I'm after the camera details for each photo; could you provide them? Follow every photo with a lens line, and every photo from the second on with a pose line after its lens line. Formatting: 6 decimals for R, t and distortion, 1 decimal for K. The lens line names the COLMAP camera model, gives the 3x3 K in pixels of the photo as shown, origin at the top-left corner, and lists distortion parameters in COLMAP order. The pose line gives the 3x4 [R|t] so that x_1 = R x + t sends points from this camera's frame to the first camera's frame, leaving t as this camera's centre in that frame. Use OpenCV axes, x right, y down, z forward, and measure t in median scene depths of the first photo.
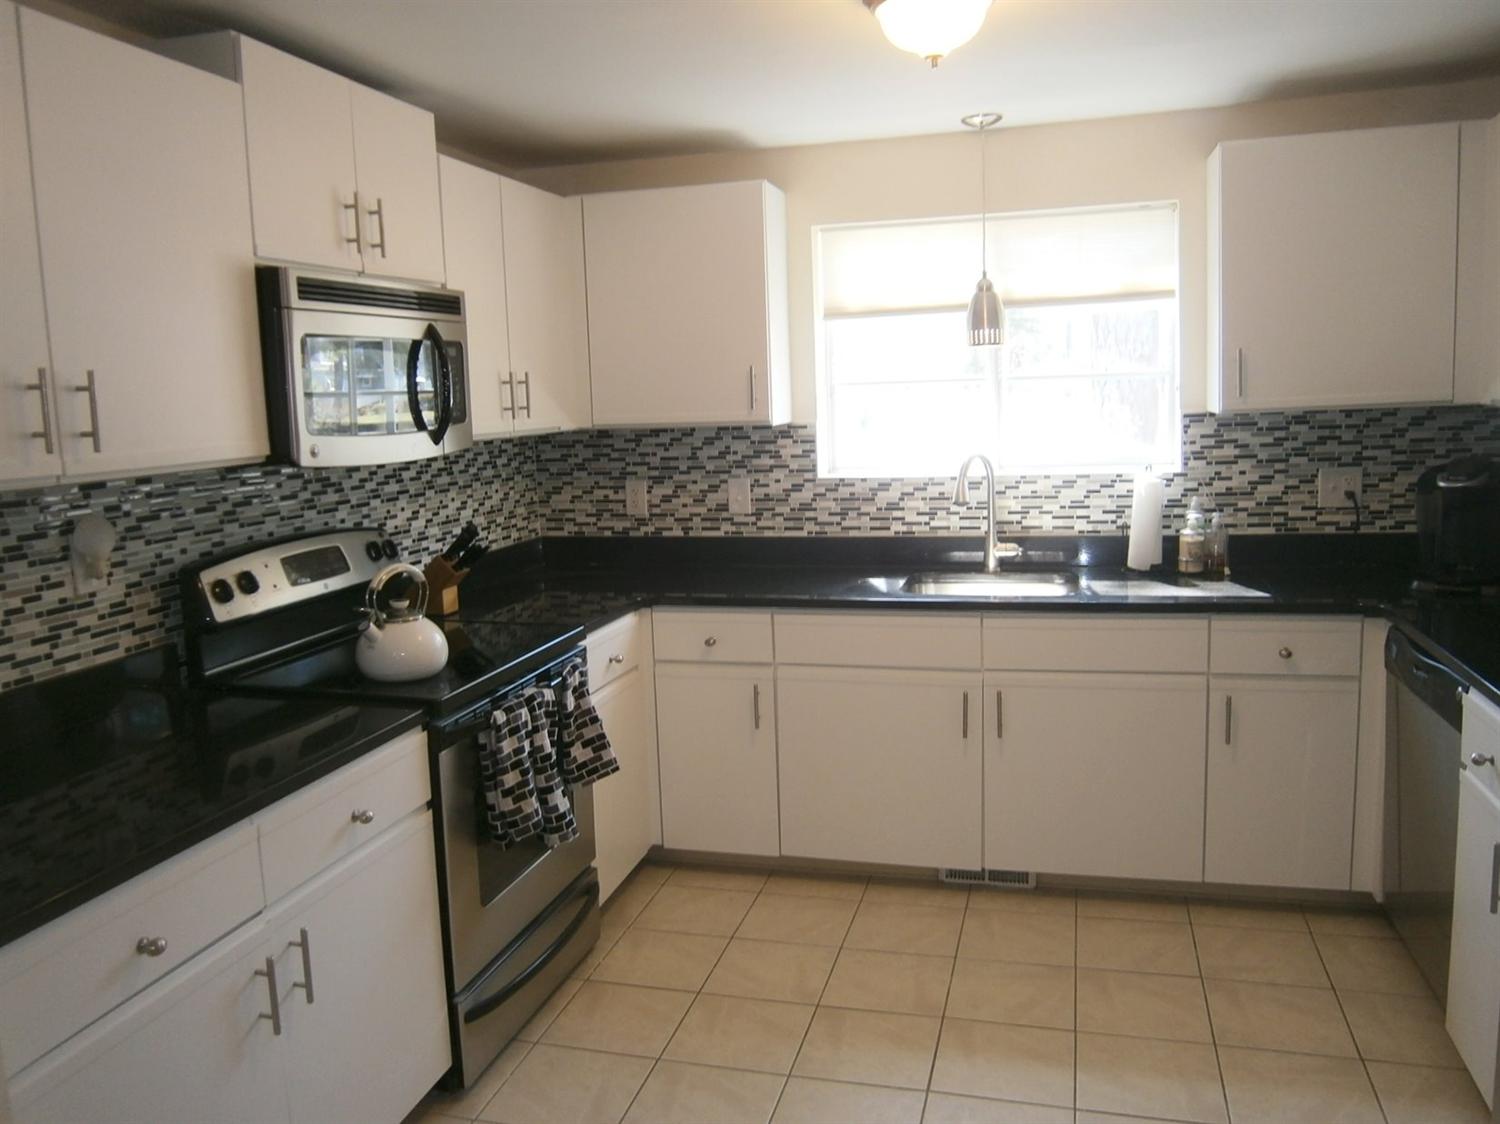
lens RADIAL K [[1187.2, 0, 738.9], [0, 1187.2, 563.8], [0, 0, 1]] dist [-0.078900, 0.100917]
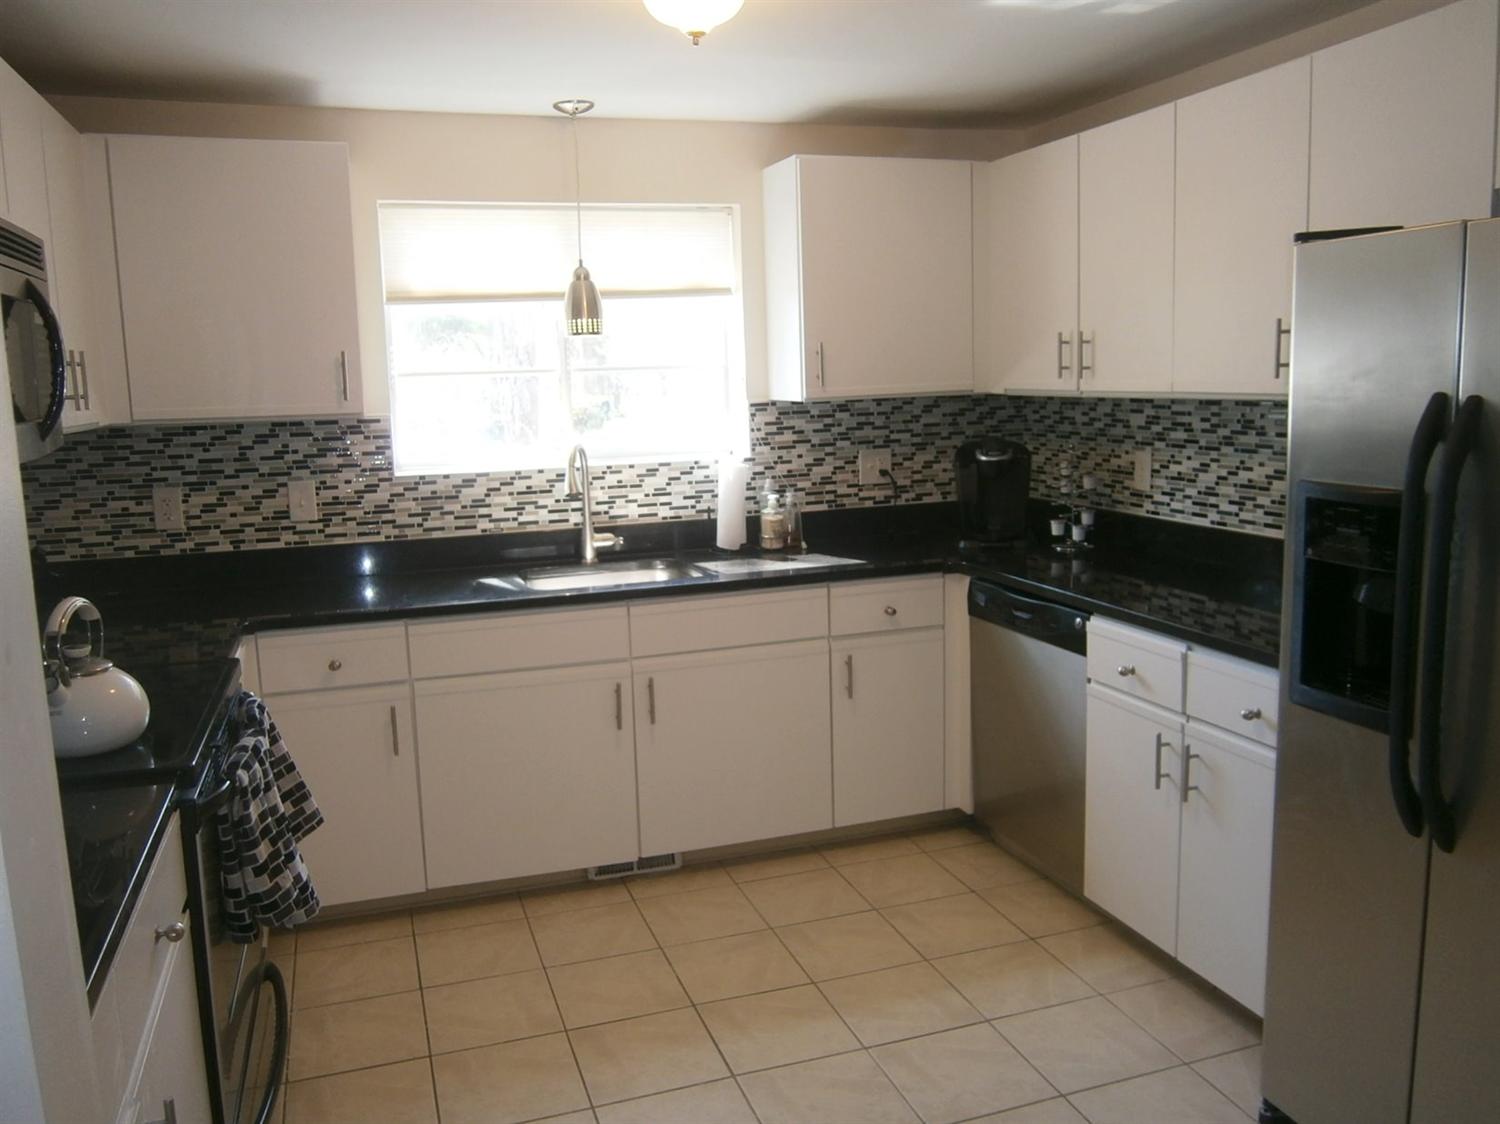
lens RADIAL K [[1187.2, 0, 738.9], [0, 1187.2, 563.8], [0, 0, 1]] dist [-0.078900, 0.100917]
pose [[0.832333, -0.074088, 0.549302, -0.240929], [0.076147, 0.996914, 0.019078, -0.002525], [-0.549021, 0.025948, 0.835406, 0.104233]]
